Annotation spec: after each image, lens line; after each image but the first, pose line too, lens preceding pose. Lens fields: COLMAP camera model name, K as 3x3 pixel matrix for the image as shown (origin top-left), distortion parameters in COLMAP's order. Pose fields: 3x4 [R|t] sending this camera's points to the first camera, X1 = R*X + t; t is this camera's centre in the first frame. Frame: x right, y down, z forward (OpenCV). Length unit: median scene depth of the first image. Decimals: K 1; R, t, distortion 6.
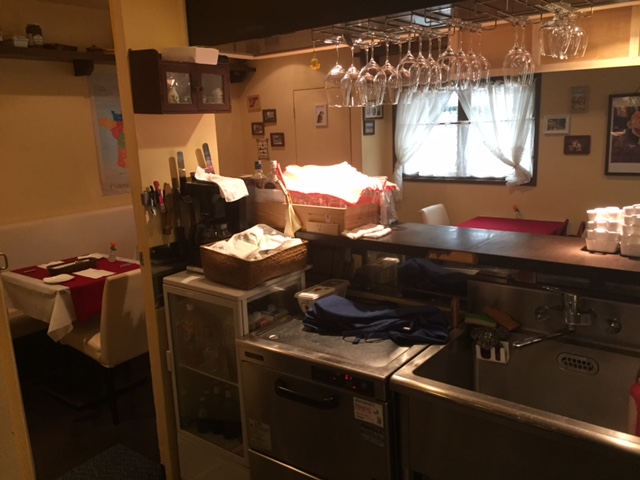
lens RADIAL K [[542.4, 0, 319.8], [0, 542.4, 239.8], [0, 0, 1]] dist [0.000054, -0.016060]
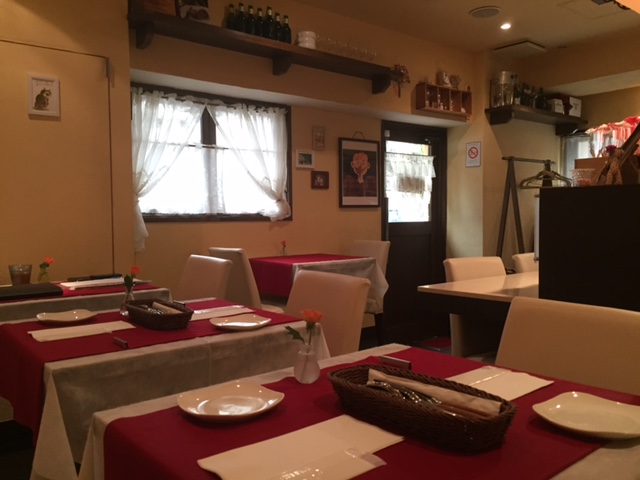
lens RADIAL K [[542.4, 0, 319.7], [0, 542.4, 239.9], [0, 0, 1]] dist [0.000054, -0.016060]
pose [[0.226368, -0.003942, 0.974034, -0.545733], [0.198033, 0.979293, -0.042060, -0.015165], [-0.953698, 0.202412, 0.222461, 0.766262]]
